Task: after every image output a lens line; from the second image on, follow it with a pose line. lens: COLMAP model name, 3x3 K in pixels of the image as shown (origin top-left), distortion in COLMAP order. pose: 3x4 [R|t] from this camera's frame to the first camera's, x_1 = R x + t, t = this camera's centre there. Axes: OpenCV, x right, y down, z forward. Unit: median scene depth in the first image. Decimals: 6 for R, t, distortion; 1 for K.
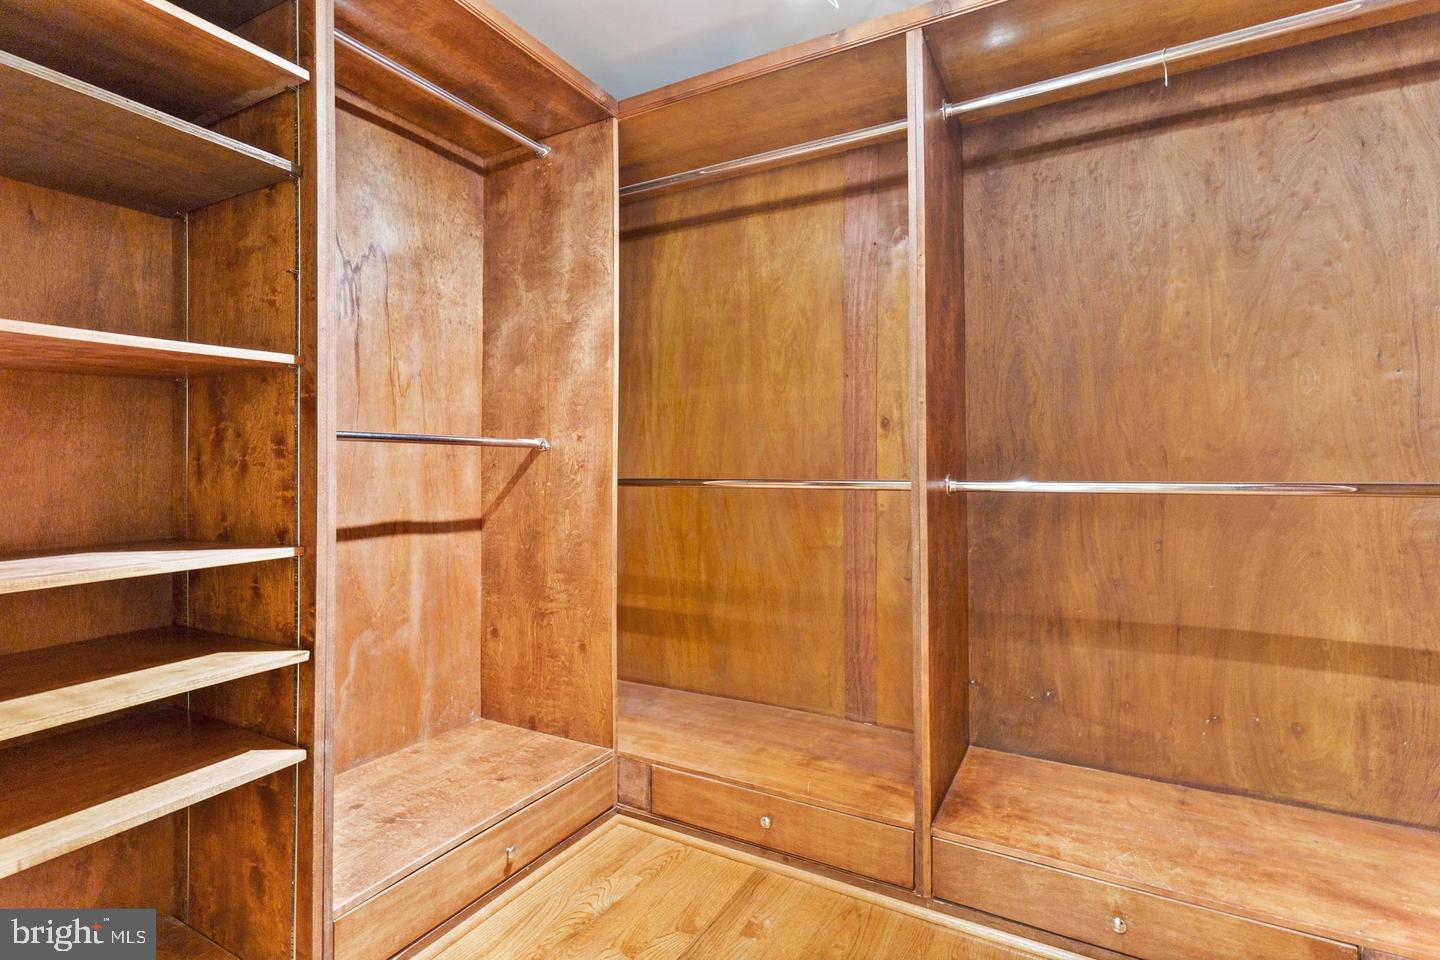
lens RADIAL K [[692.7, 0, 709.8], [0, 692.7, 477.3], [0, 0, 1]] dist [0.001315, -0.001793]
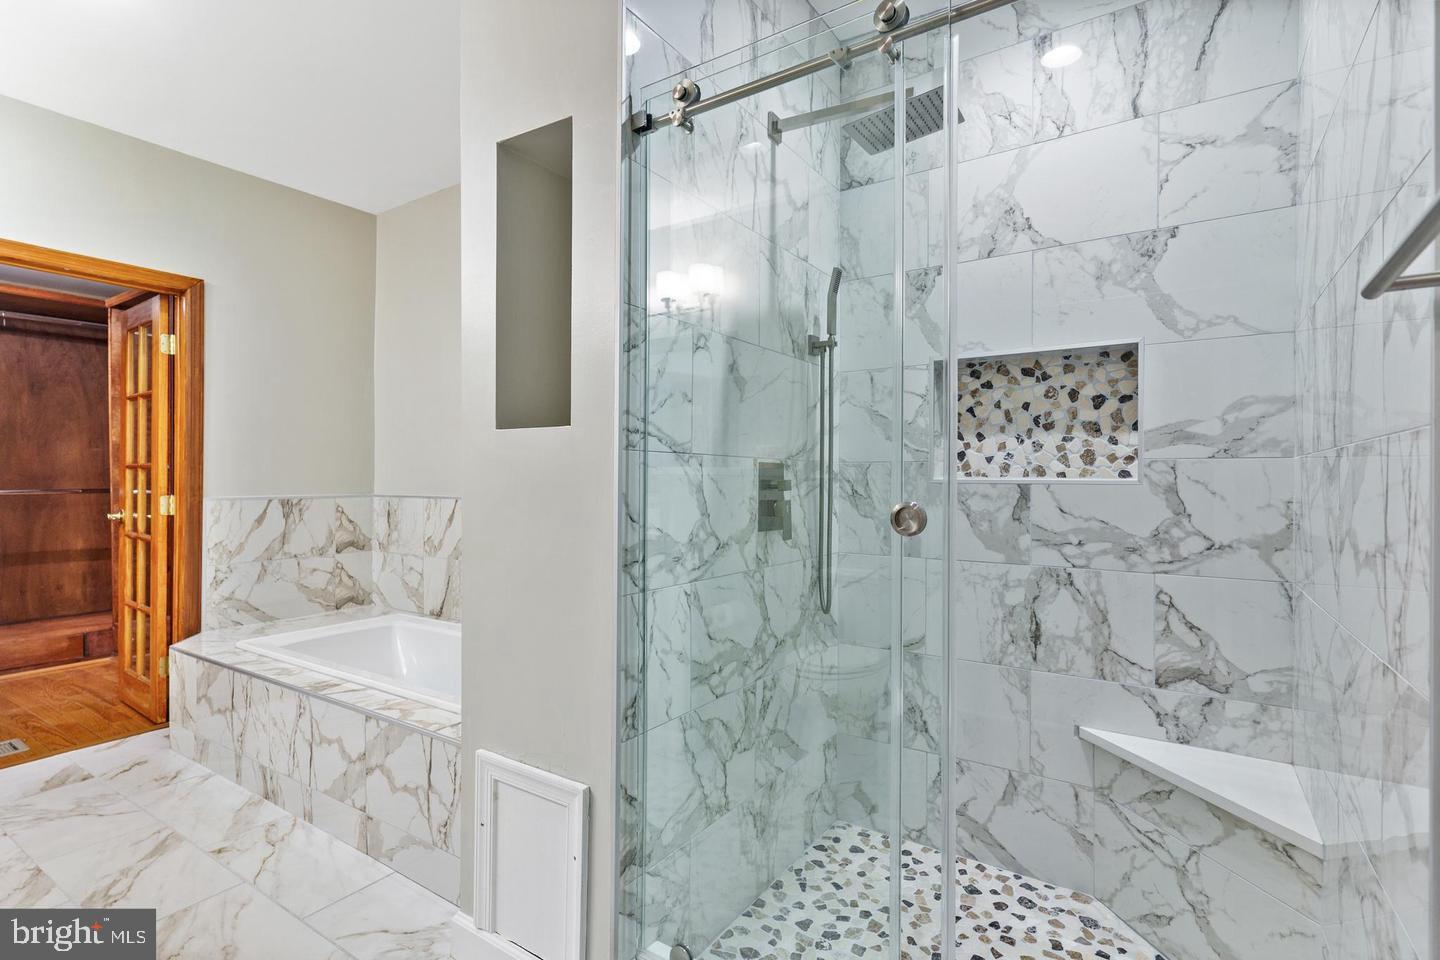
lens RADIAL K [[692.7, 0, 710.7], [0, 692.7, 480.0], [0, 0, 1]] dist [0.001315, -0.001793]
pose [[0.080125, -0.001404, 0.996784, -1.479254], [0.000859, 0.999999, 0.001339, -0.029507], [-0.996784, 0.000749, 0.080126, -1.572966]]
